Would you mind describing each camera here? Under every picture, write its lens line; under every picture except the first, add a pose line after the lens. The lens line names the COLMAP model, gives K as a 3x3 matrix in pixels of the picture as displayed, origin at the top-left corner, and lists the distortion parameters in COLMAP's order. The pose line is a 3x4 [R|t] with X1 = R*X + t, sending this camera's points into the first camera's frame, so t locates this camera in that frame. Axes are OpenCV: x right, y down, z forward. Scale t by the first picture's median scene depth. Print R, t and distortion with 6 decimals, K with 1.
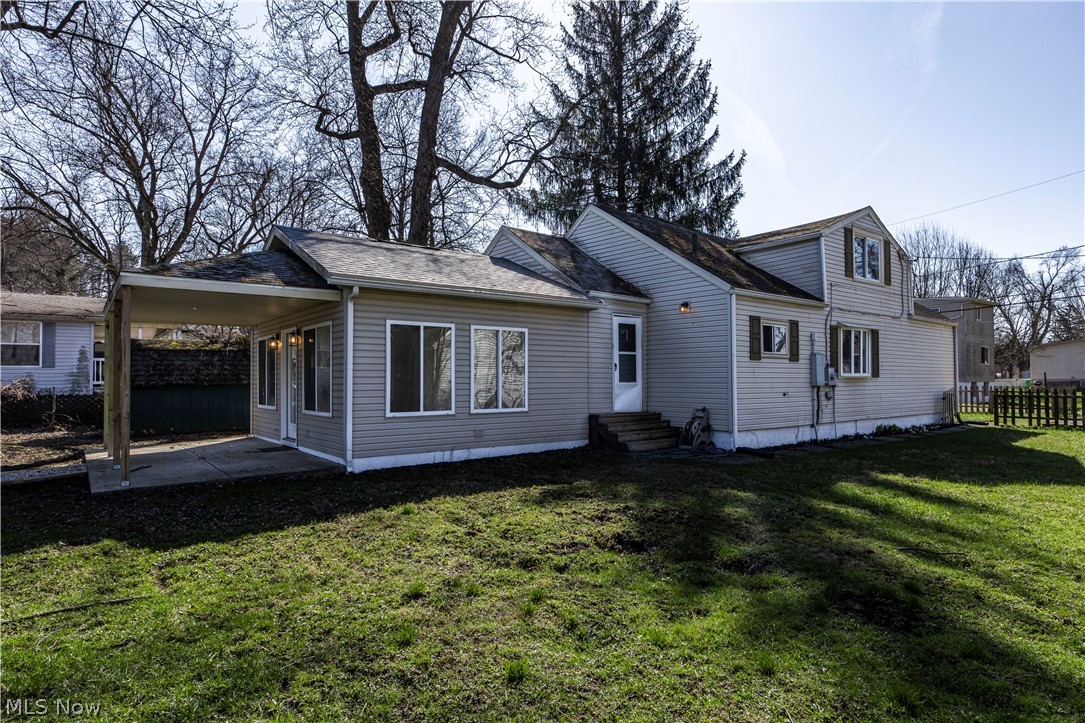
lens RADIAL K [[608.0, 0, 542.5], [0, 608.0, 361.5], [0, 0, 1]] dist [0.003528, 0.000475]
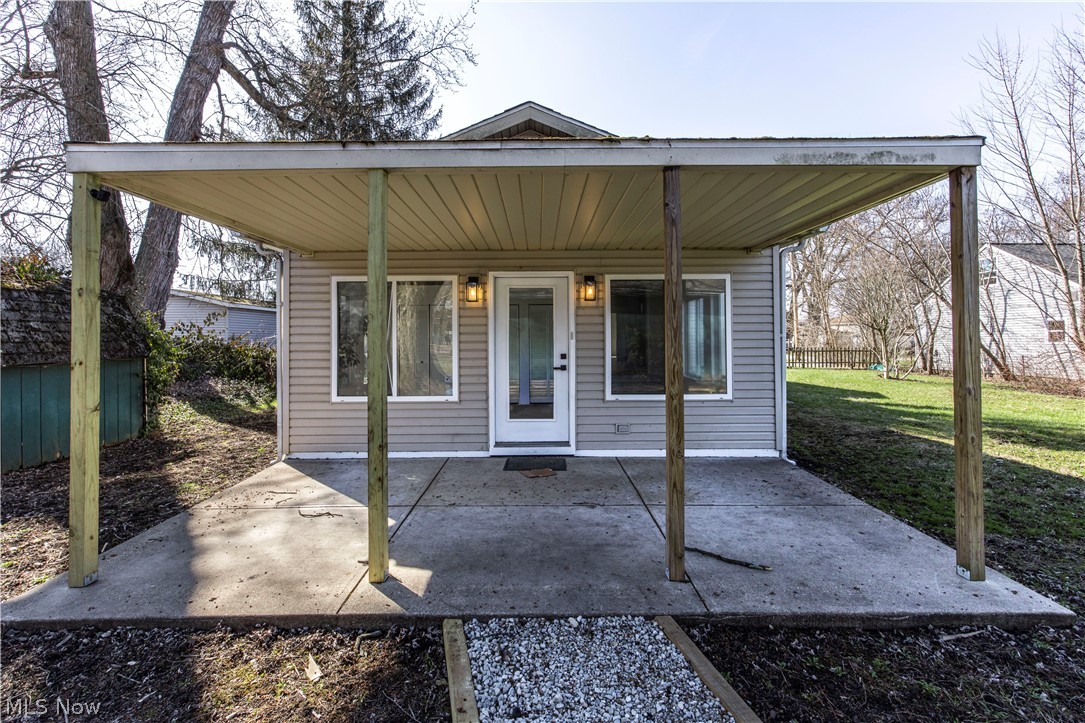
lens RADIAL K [[452.3, 0, 540.7], [0, 452.3, 331.4], [0, 0, 1]] dist [-0.001177, 0.000434]
pose [[0.613893, 0.014046, 0.789264, -0.469140], [-0.019289, 0.999810, -0.002790, 0.006017], [-0.789154, -0.013511, 0.614047, 0.418070]]
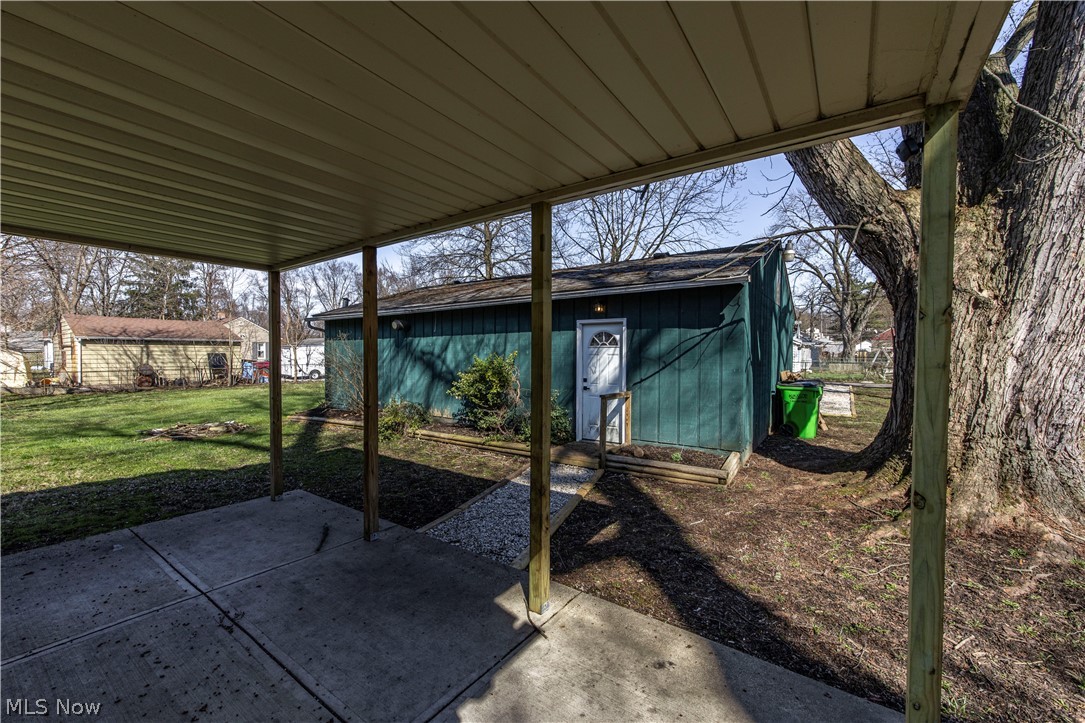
lens RADIAL K [[443.4, 0, 545.2], [0, 443.4, 366.3], [0, 0, 1]] dist [-0.000415, 0.000077]
pose [[-0.955040, 0.009657, -0.296320, -0.344569], [0.012311, 0.999899, -0.007092, 0.007528], [0.296221, -0.010421, -0.955062, 0.688211]]
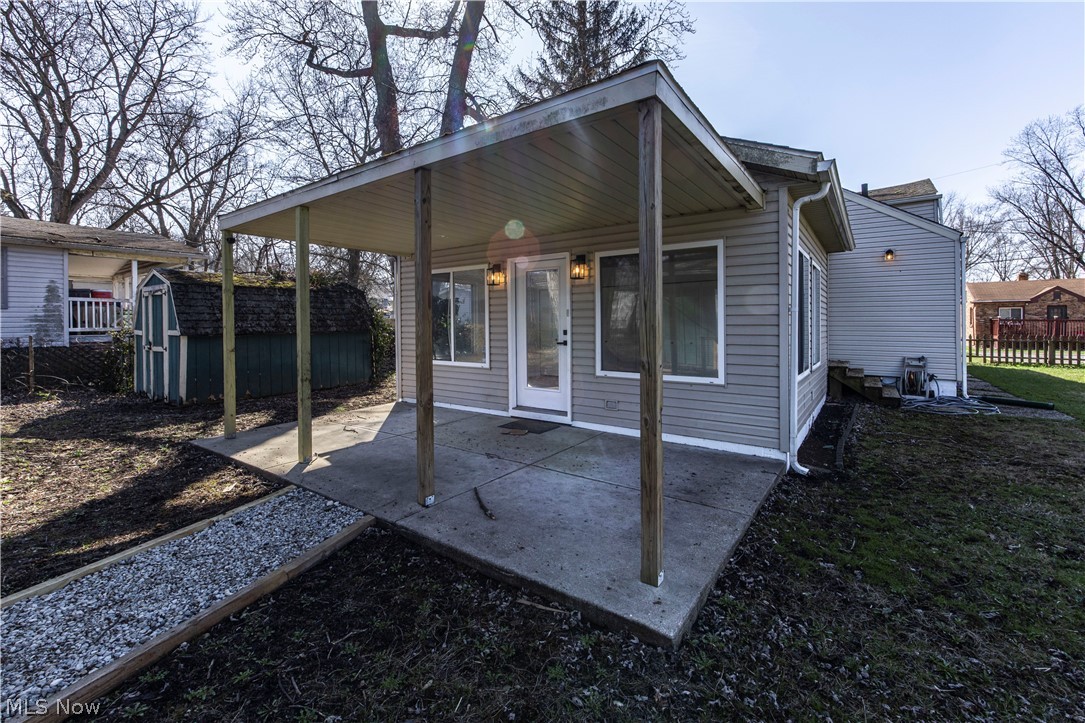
lens RADIAL K [[457.4, 0, 544.7], [0, 457.4, 330.8], [0, 0, 1]] dist [-0.003090, -0.000660]
pose [[0.957683, -0.000322, 0.287824, -0.336353], [-0.011165, 0.999205, 0.038265, 0.007990], [-0.287608, -0.039860, 0.956918, 0.289797]]
